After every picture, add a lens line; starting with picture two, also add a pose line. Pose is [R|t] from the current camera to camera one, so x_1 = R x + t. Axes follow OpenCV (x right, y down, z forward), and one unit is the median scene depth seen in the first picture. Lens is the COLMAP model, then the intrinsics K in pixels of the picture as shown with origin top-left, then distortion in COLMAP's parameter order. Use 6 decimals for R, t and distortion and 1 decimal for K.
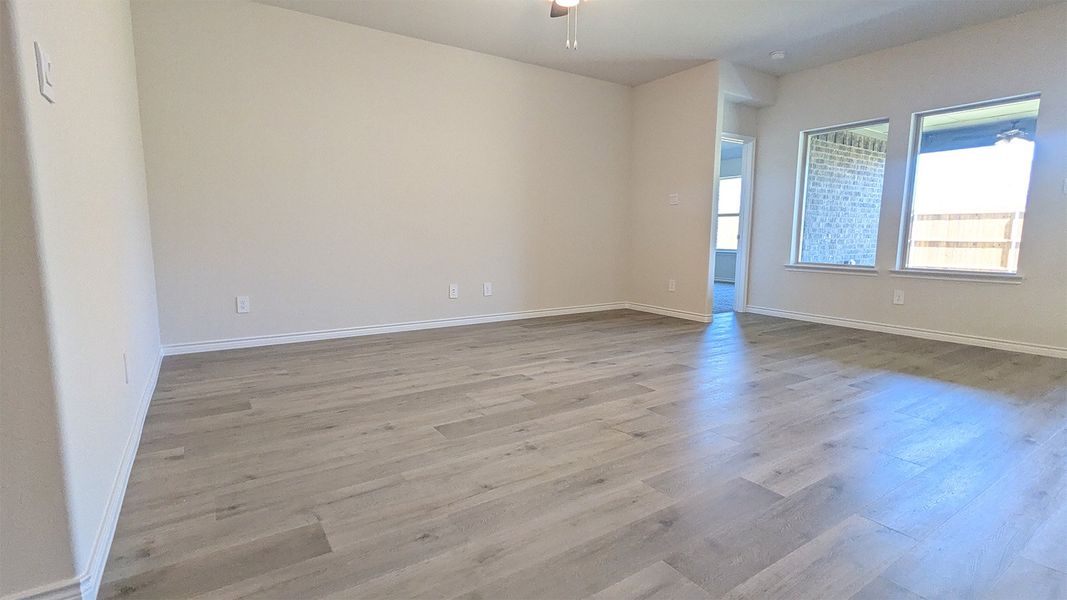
lens RADIAL K [[501.1, 0, 533.5], [0, 501.1, 300.0], [0, 0, 1]] dist [-0.000613, 0.000056]
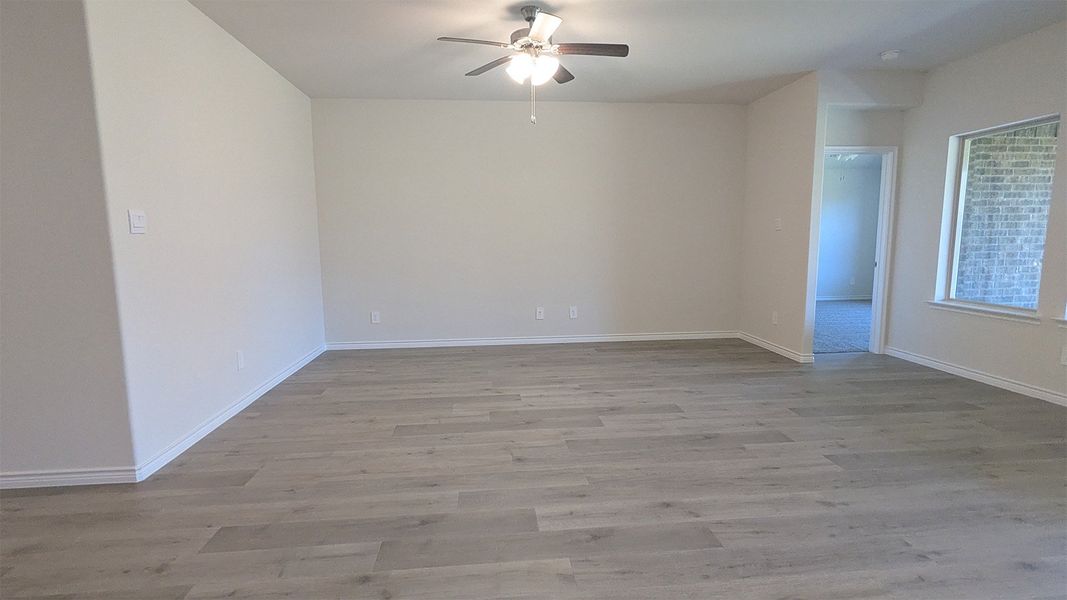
lens RADIAL K [[501.1, 0, 533.5], [0, 501.1, 300.0], [0, 0, 1]] dist [-0.000613, 0.000056]
pose [[0.883413, 0.043531, -0.466569, 0.543375], [-0.046393, 0.998909, 0.005356, -0.080304], [0.466293, 0.016914, 0.884469, -0.024844]]
